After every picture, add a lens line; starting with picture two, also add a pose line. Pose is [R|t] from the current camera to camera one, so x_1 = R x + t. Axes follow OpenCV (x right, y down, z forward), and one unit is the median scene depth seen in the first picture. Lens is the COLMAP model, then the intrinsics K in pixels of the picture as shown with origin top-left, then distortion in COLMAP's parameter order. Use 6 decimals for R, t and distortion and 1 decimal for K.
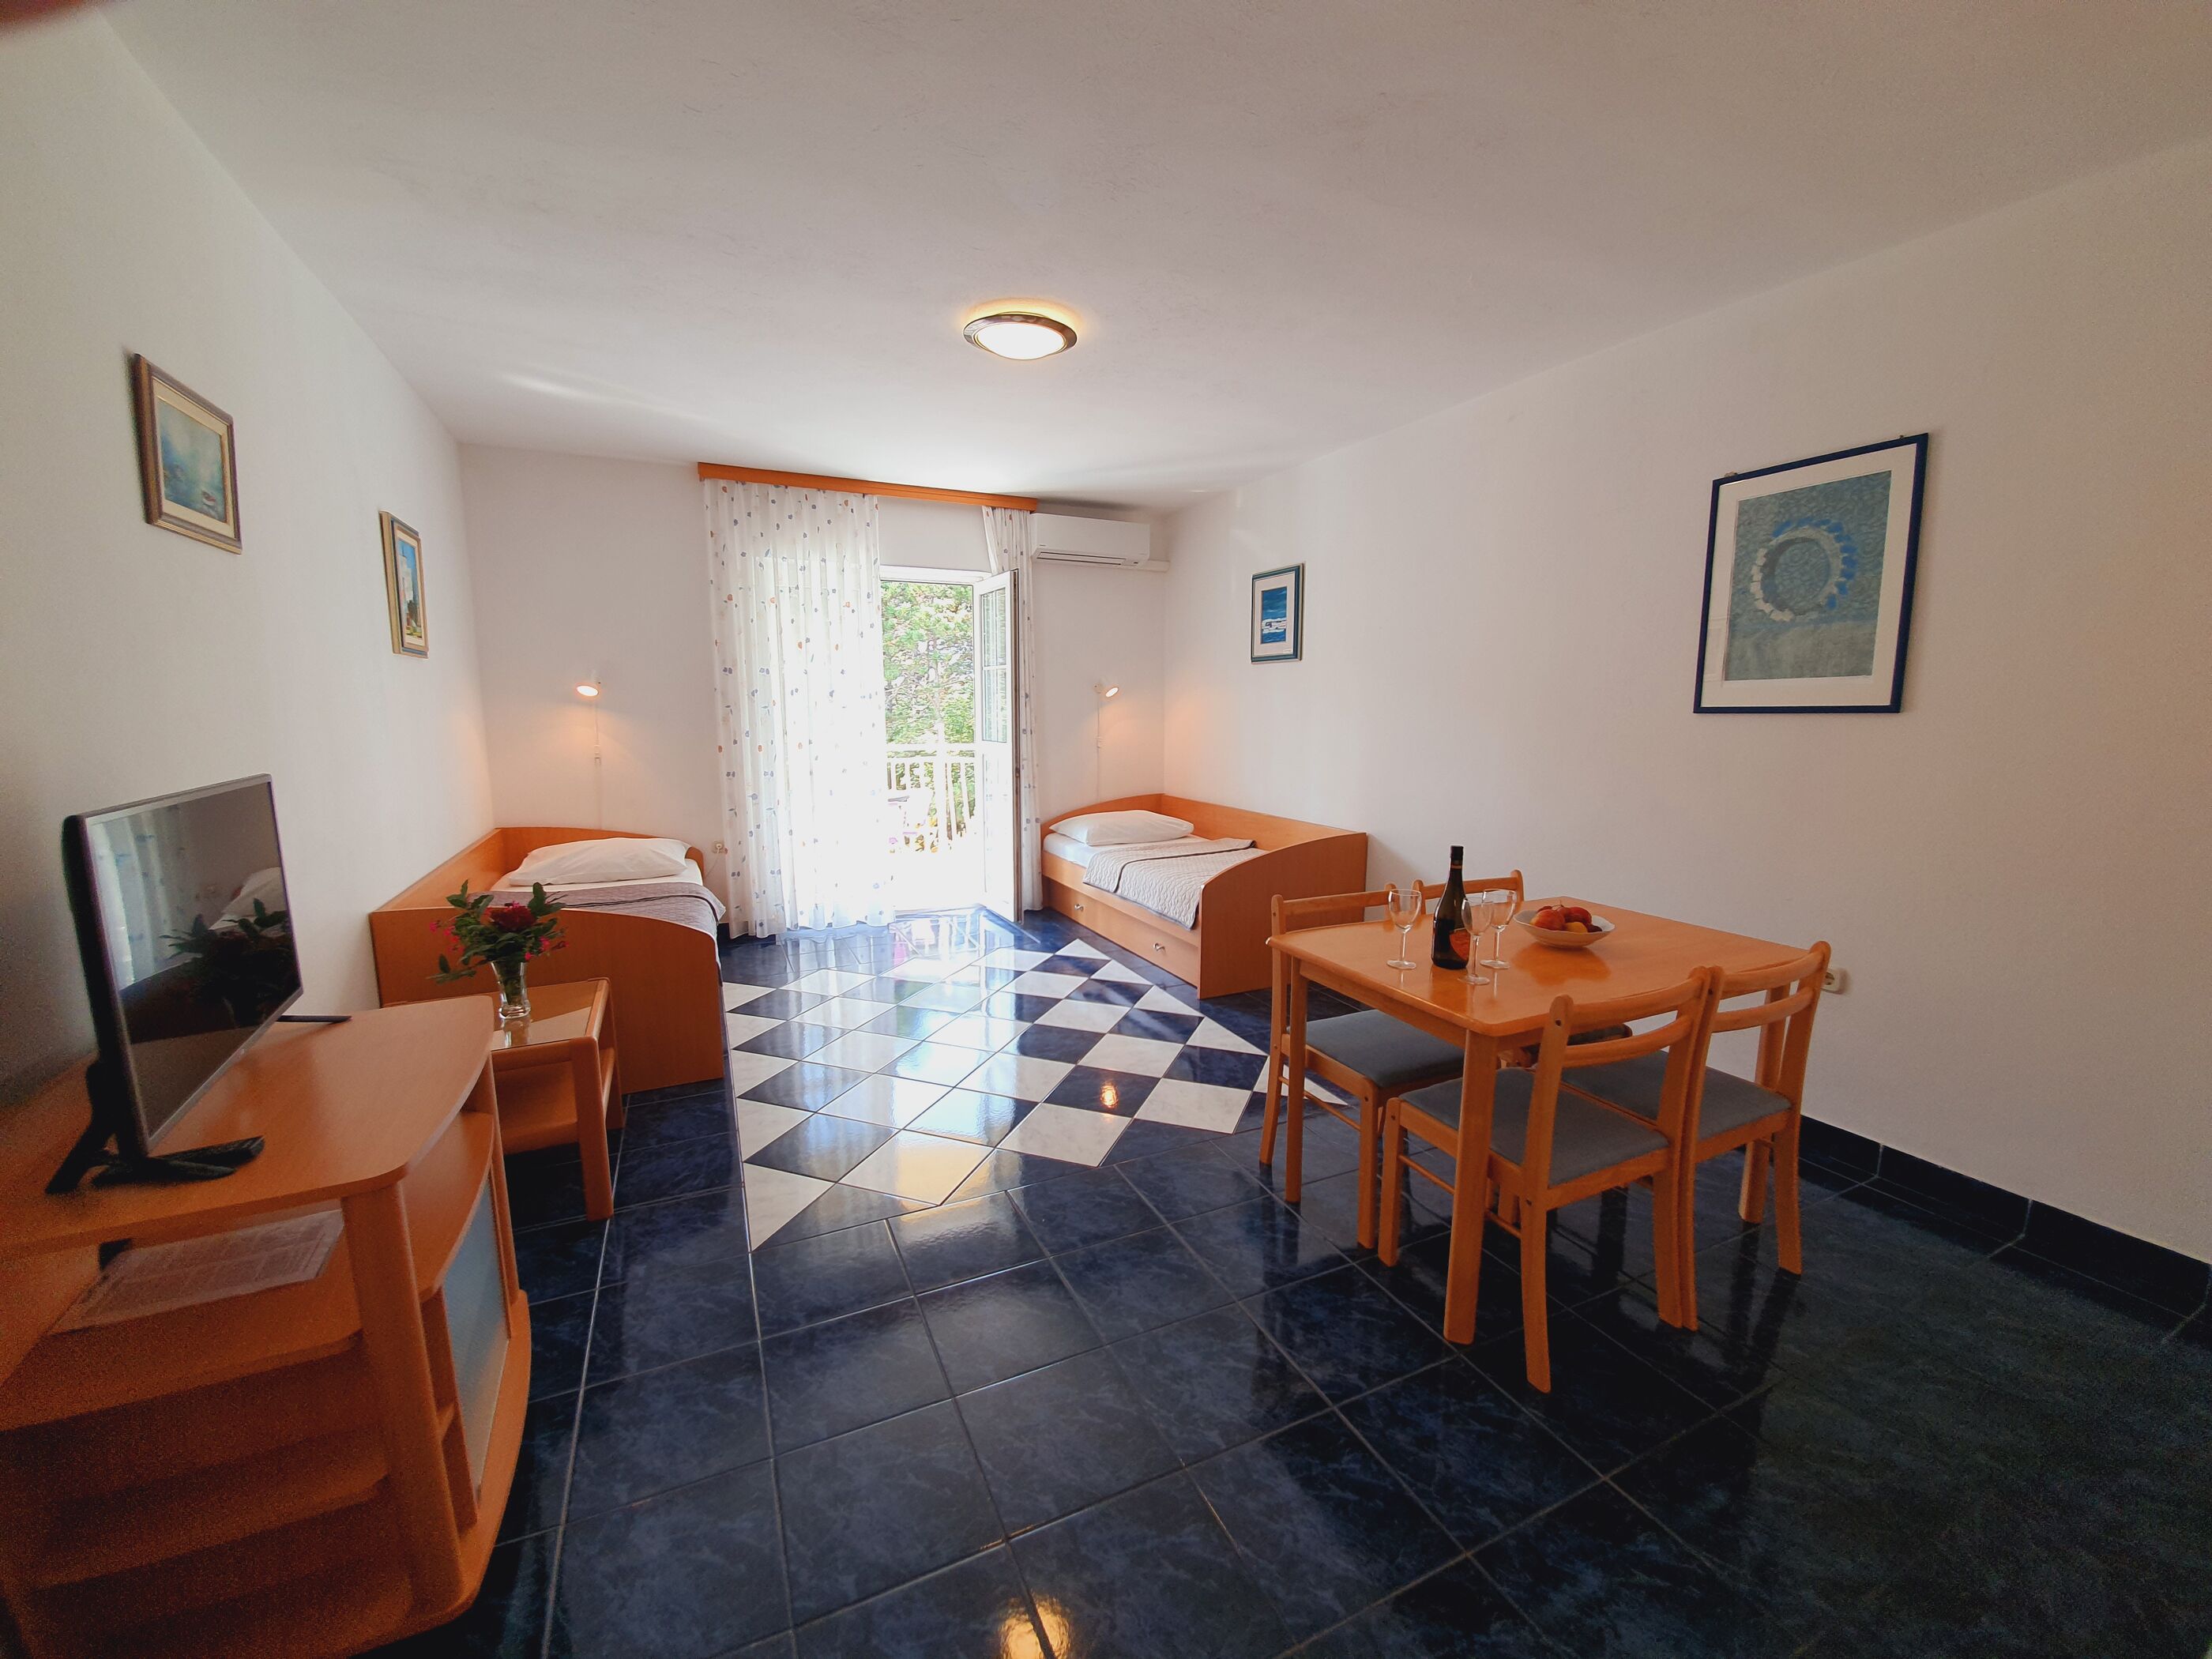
lens RADIAL K [[878.8, 0, 1101.9], [0, 878.8, 837.3], [0, 0, 1]] dist [0.013553, -0.016643]
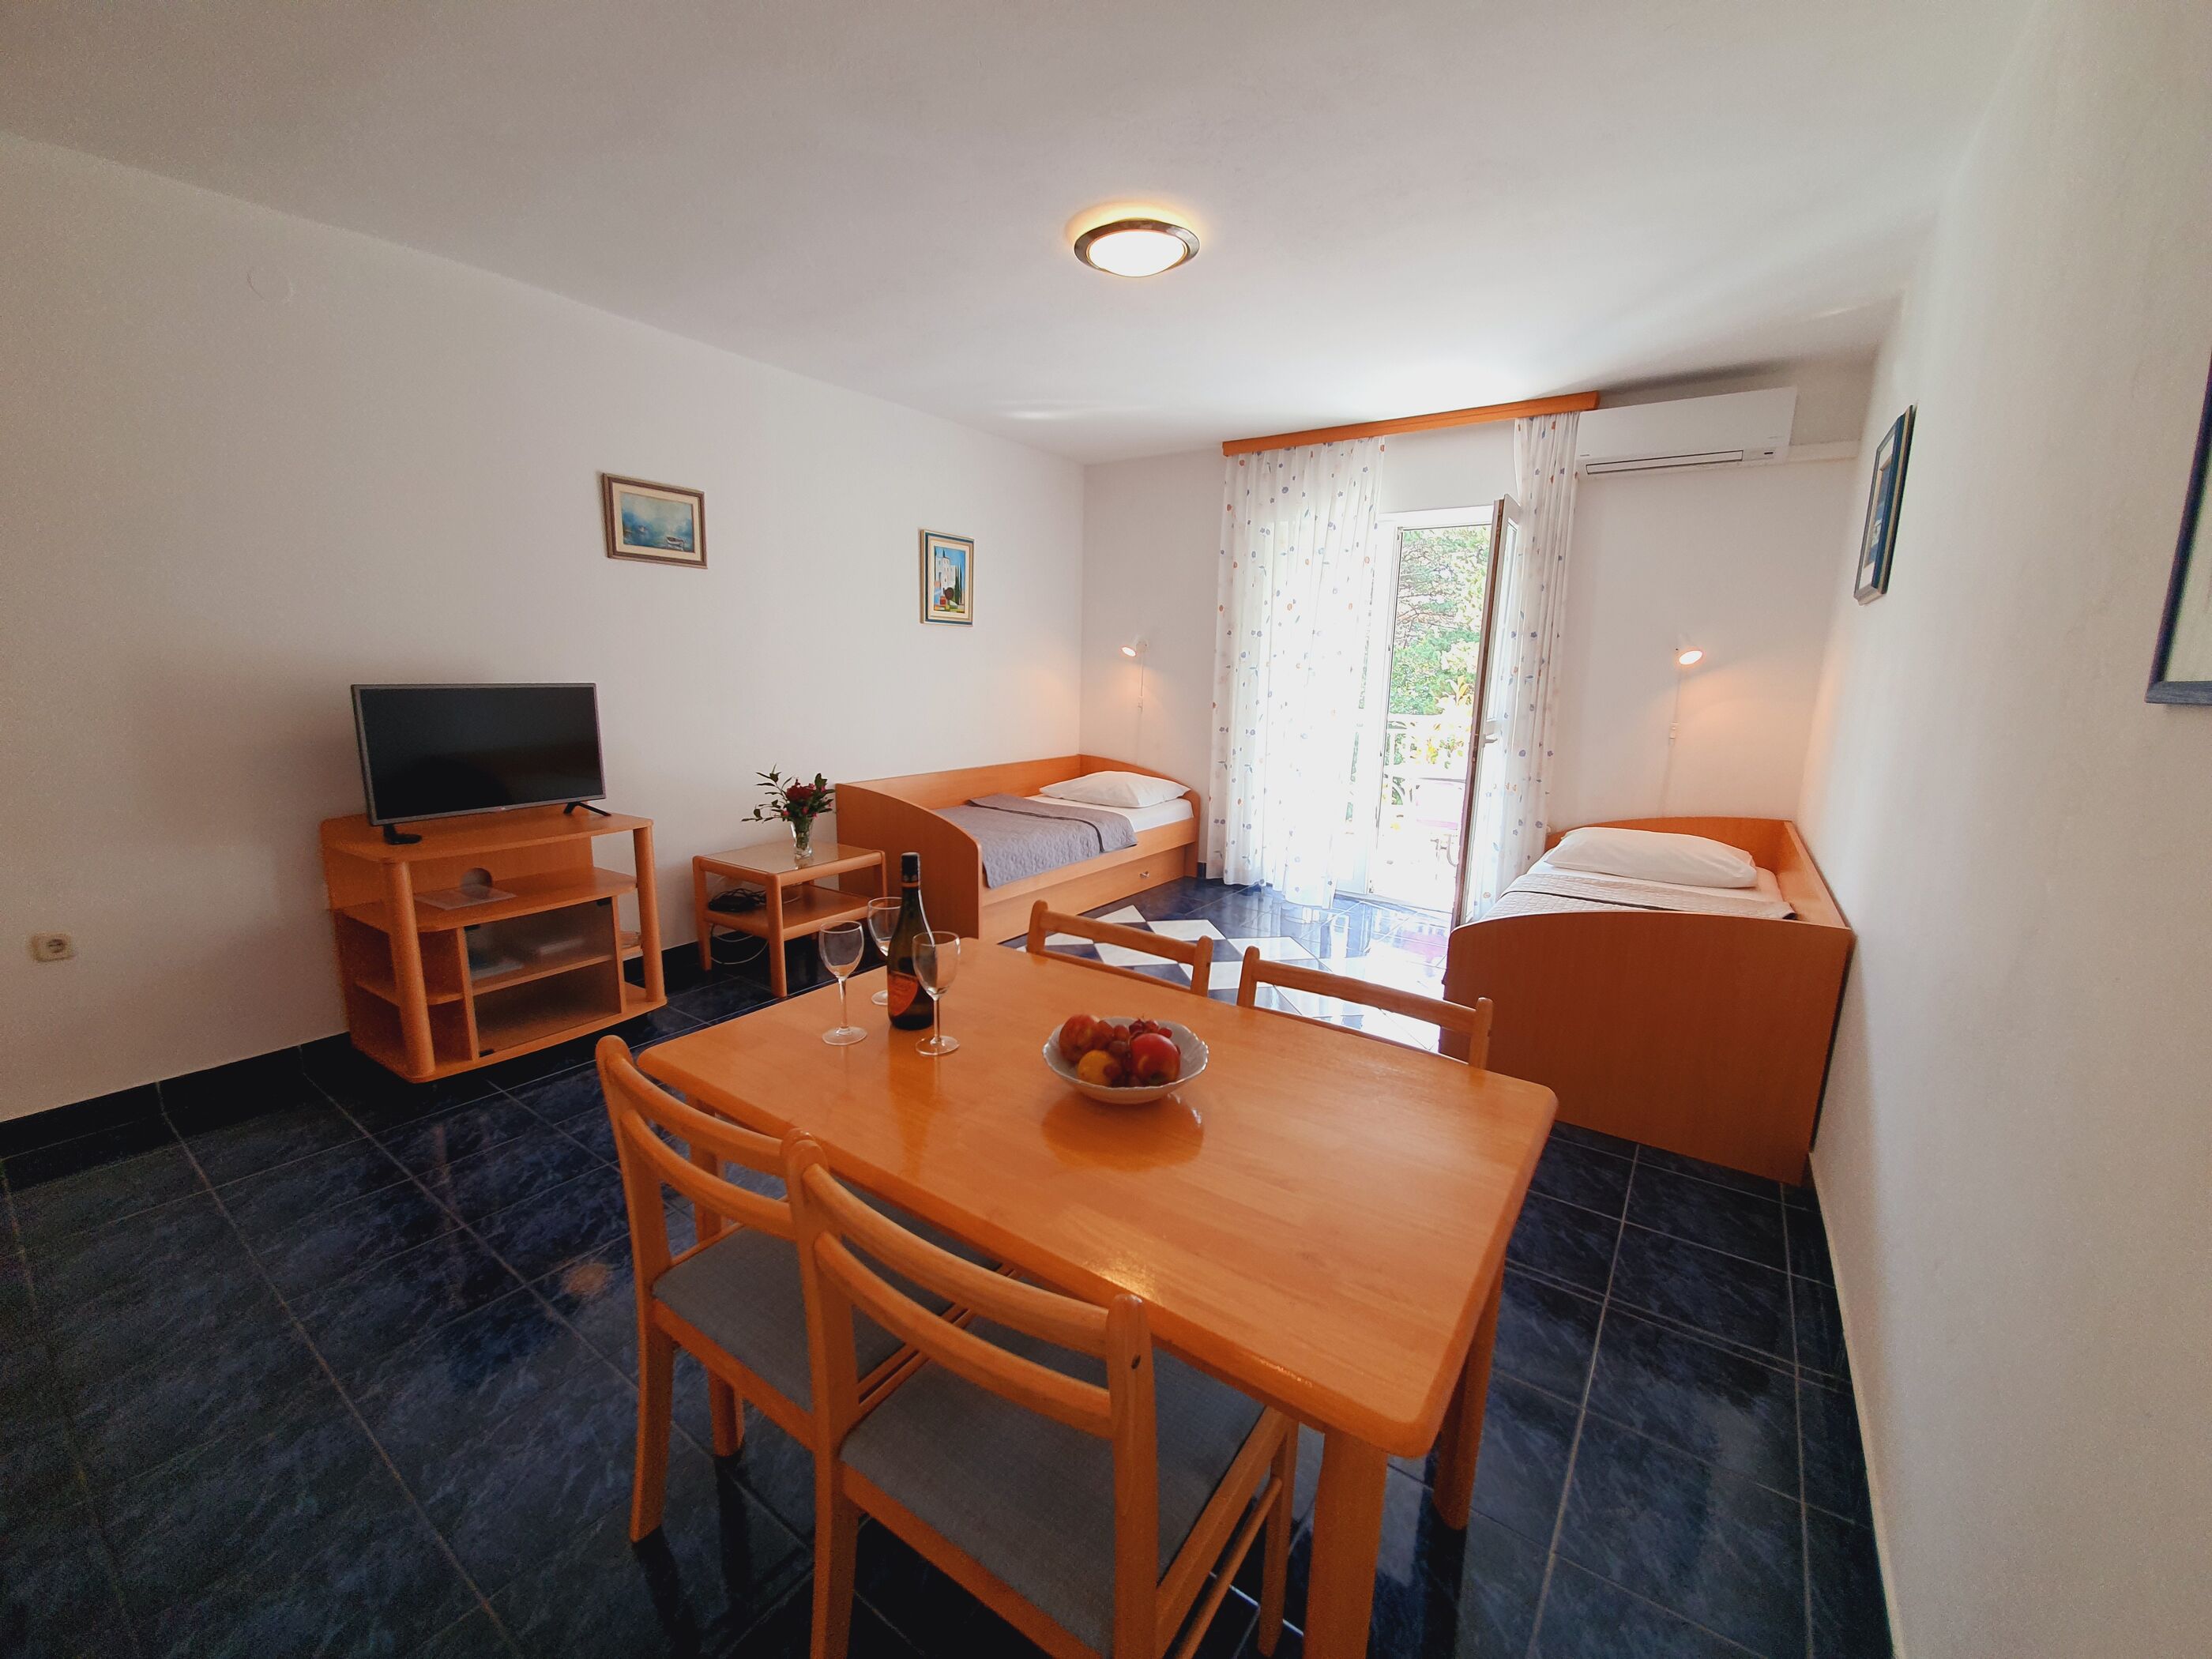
lens RADIAL K [[878.8, 0, 1101.9], [0, 878.8, 837.3], [0, 0, 1]] dist [0.013553, -0.016643]
pose [[0.469341, 0.181617, -0.864138, 0.485527], [-0.160298, 0.979884, 0.118881, -0.047028], [0.868346, 0.082724, 0.489012, 0.354666]]
